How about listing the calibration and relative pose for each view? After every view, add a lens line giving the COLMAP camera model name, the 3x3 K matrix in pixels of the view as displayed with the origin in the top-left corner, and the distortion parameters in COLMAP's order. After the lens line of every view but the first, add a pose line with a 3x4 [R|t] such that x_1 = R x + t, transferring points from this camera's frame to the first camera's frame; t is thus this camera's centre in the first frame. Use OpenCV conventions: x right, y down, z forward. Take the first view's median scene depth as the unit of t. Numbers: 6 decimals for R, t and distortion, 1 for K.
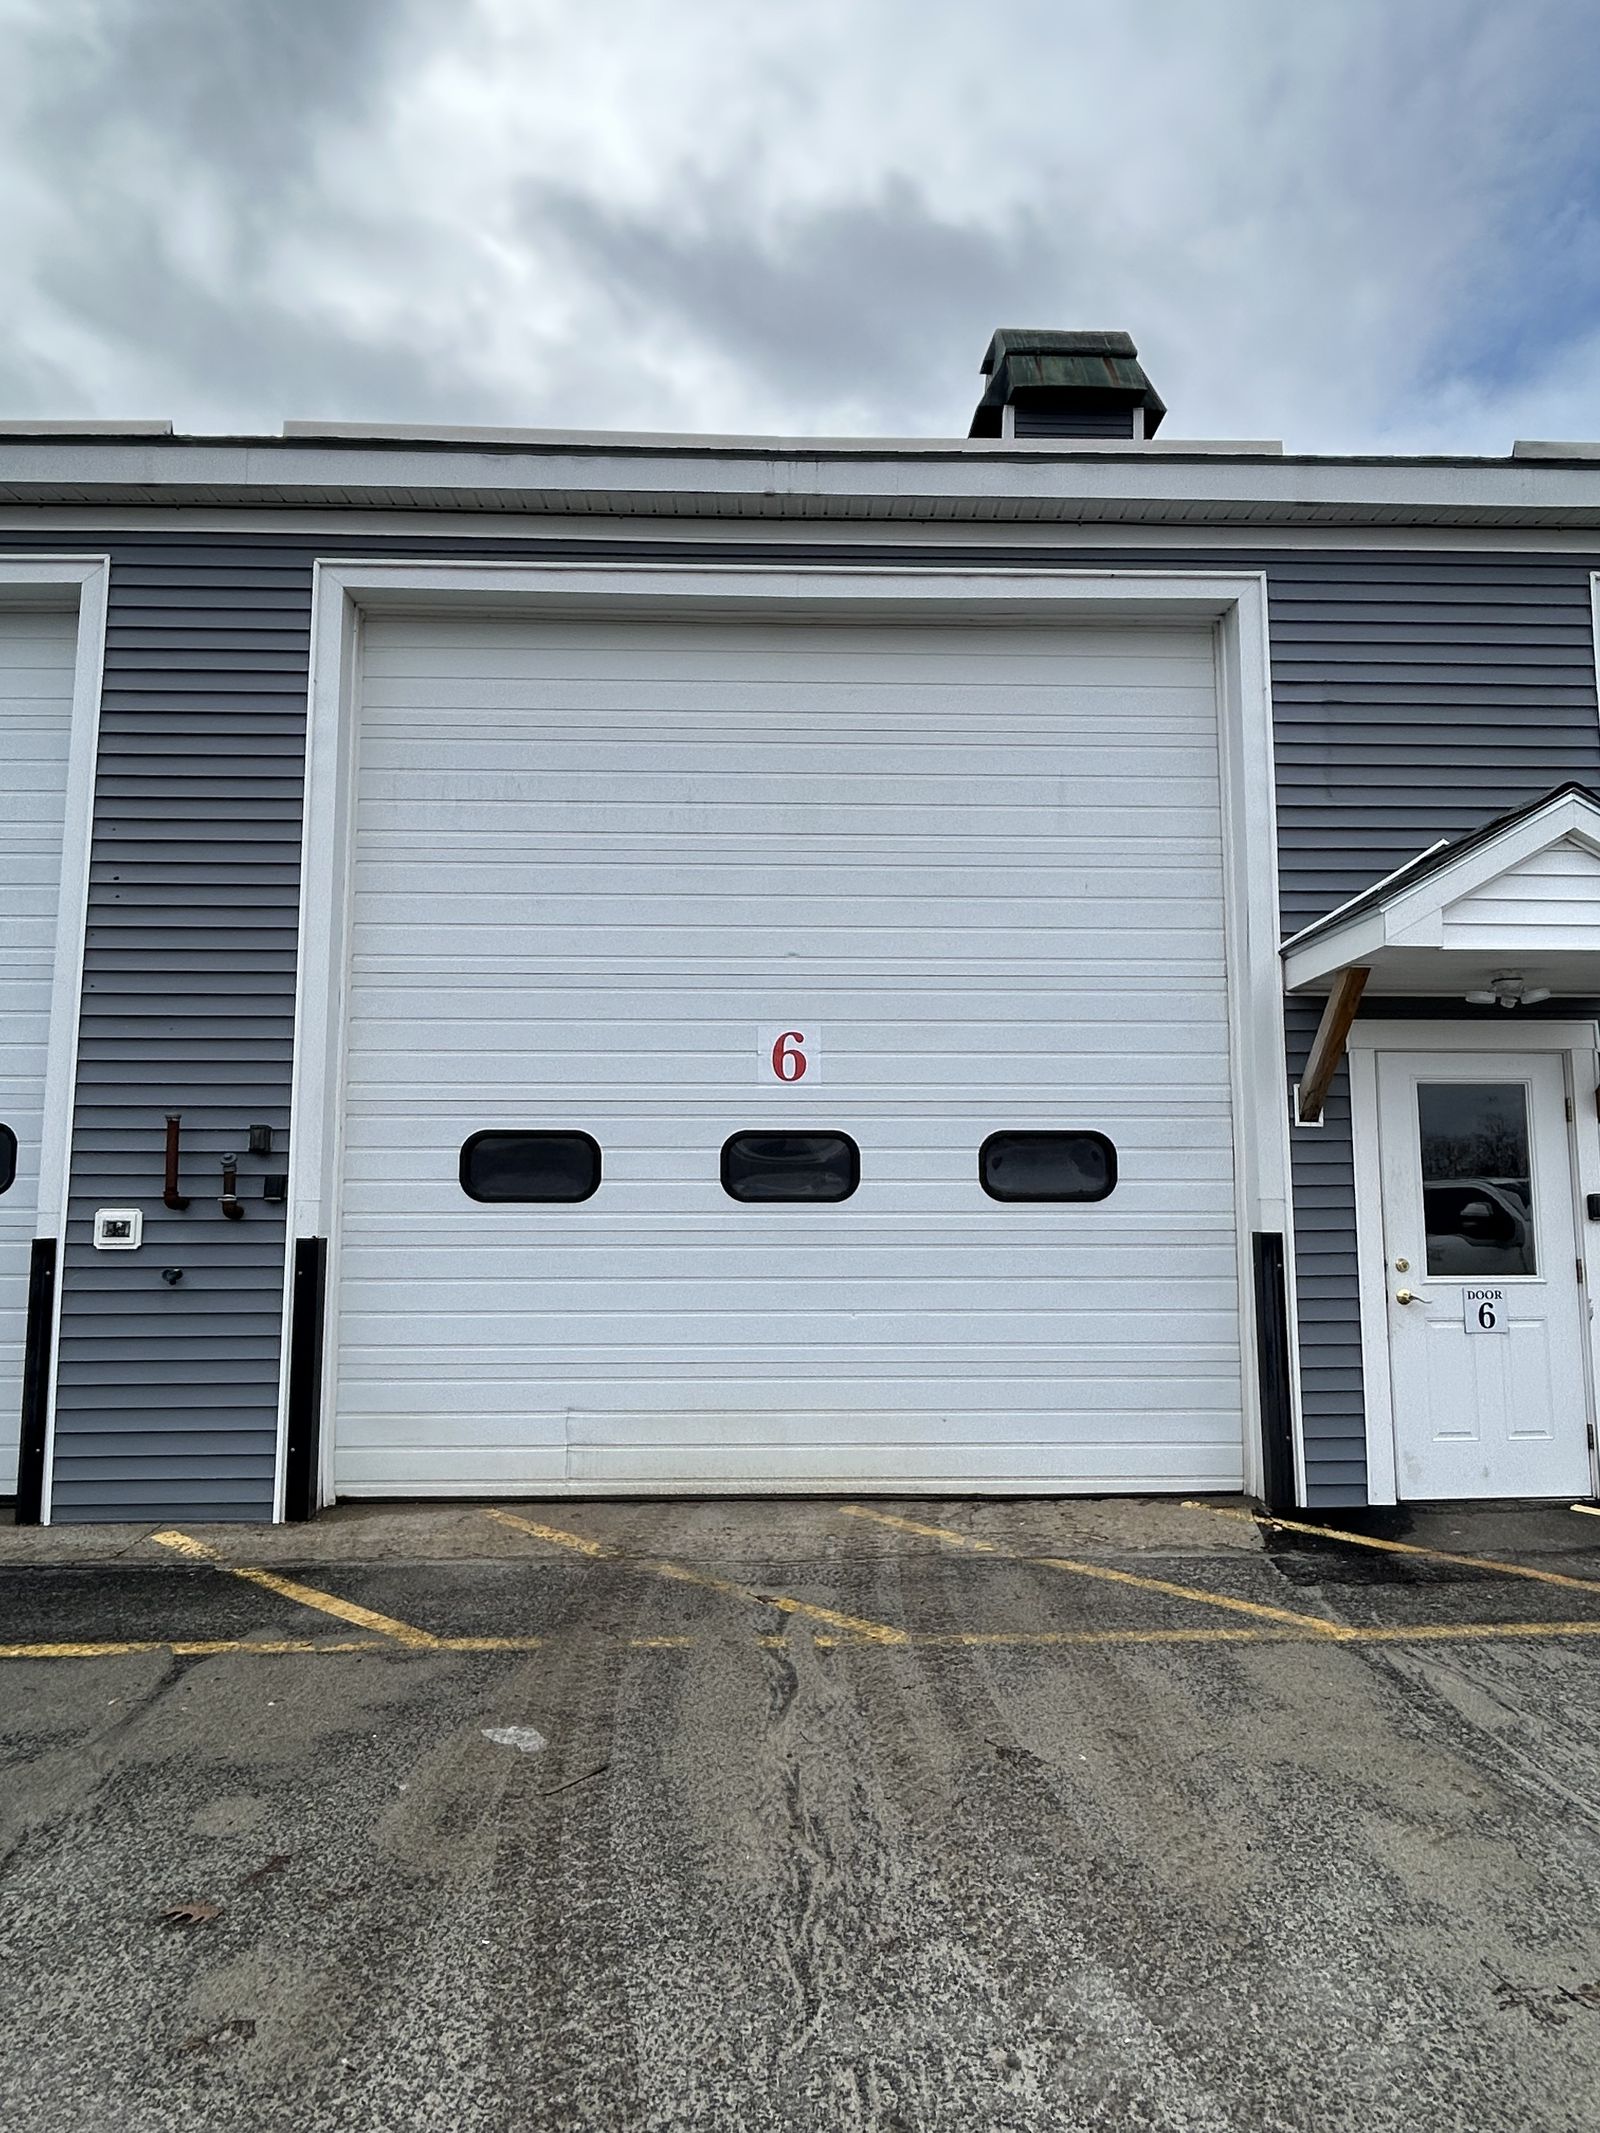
lens RADIAL K [[1304.2, 0, 800.0], [0, 1304.2, 1066.5], [0, 0, 1]] dist [0.000330, 0.000061]
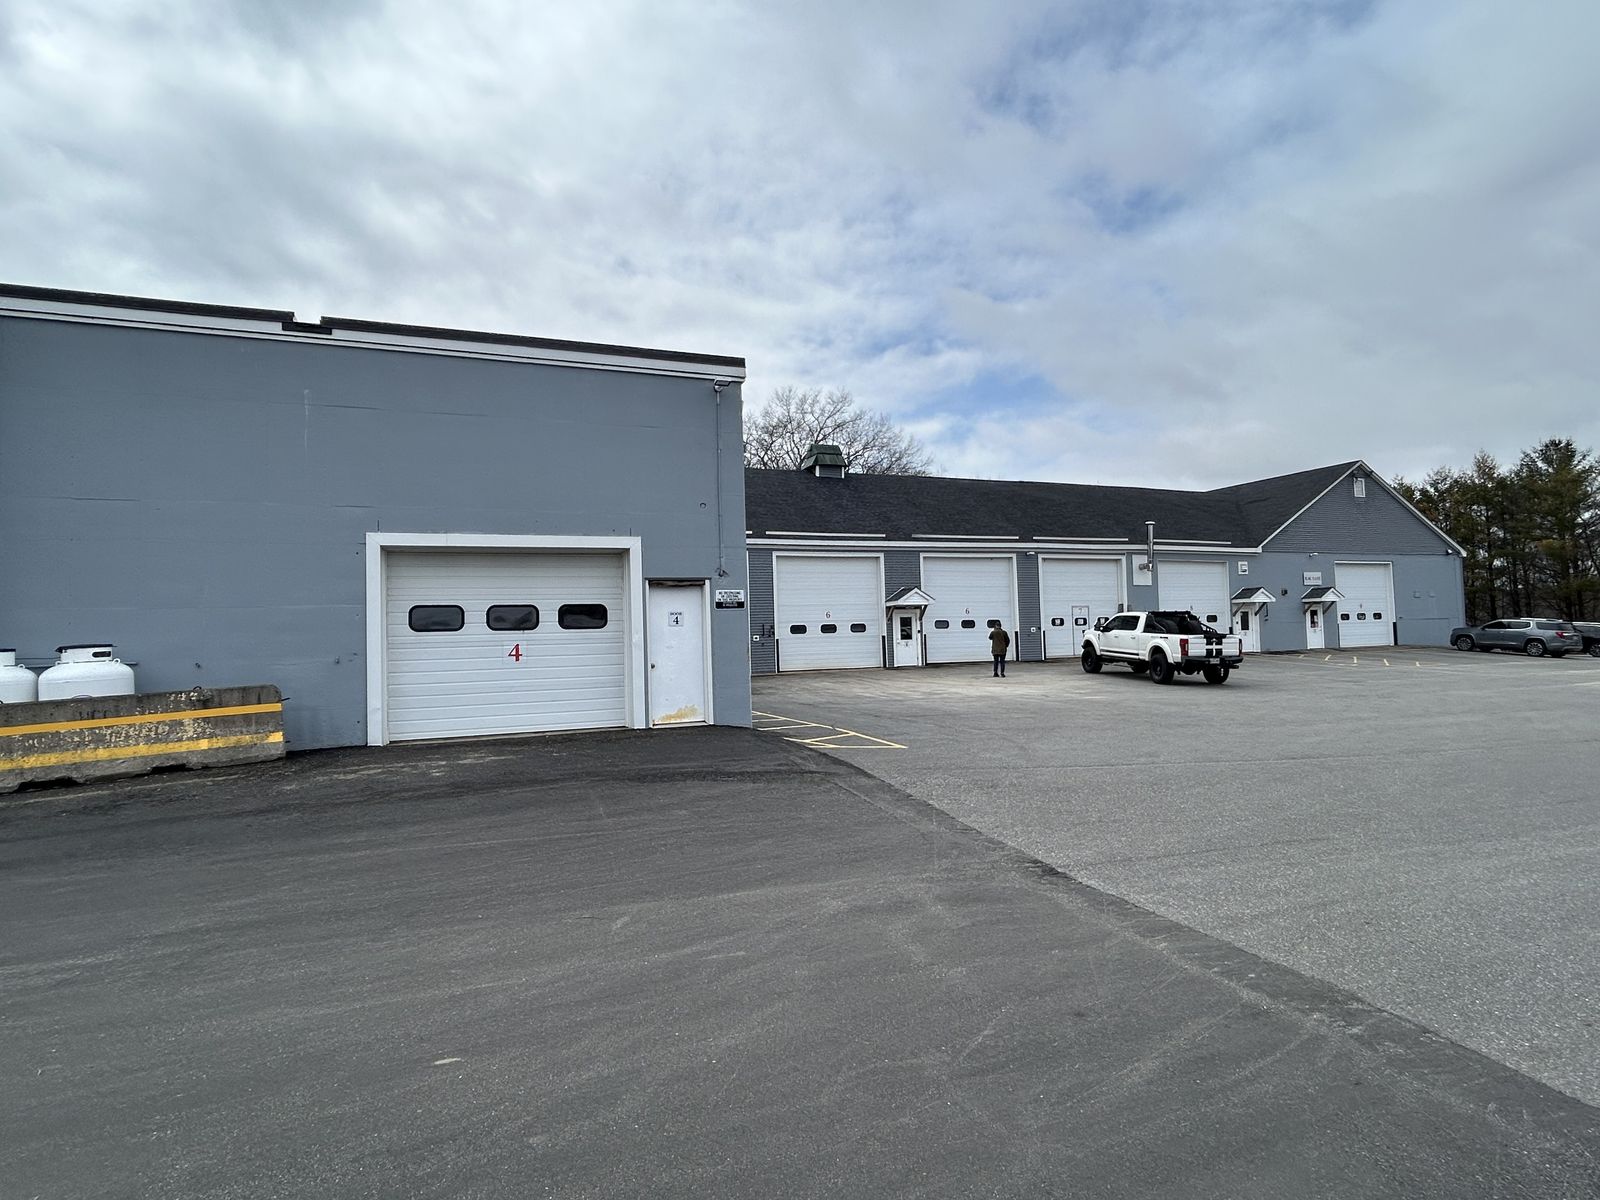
lens RADIAL K [[846.8, 0, 800.0], [0, 846.8, 600.0], [0, 0, 1]] dist [-0.000042, -0.000005]
pose [[0.934911, -0.010095, 0.354738, -2.020026], [-0.009286, 0.998557, 0.052889, -0.373094], [-0.354760, -0.052741, 0.933469, -3.776455]]
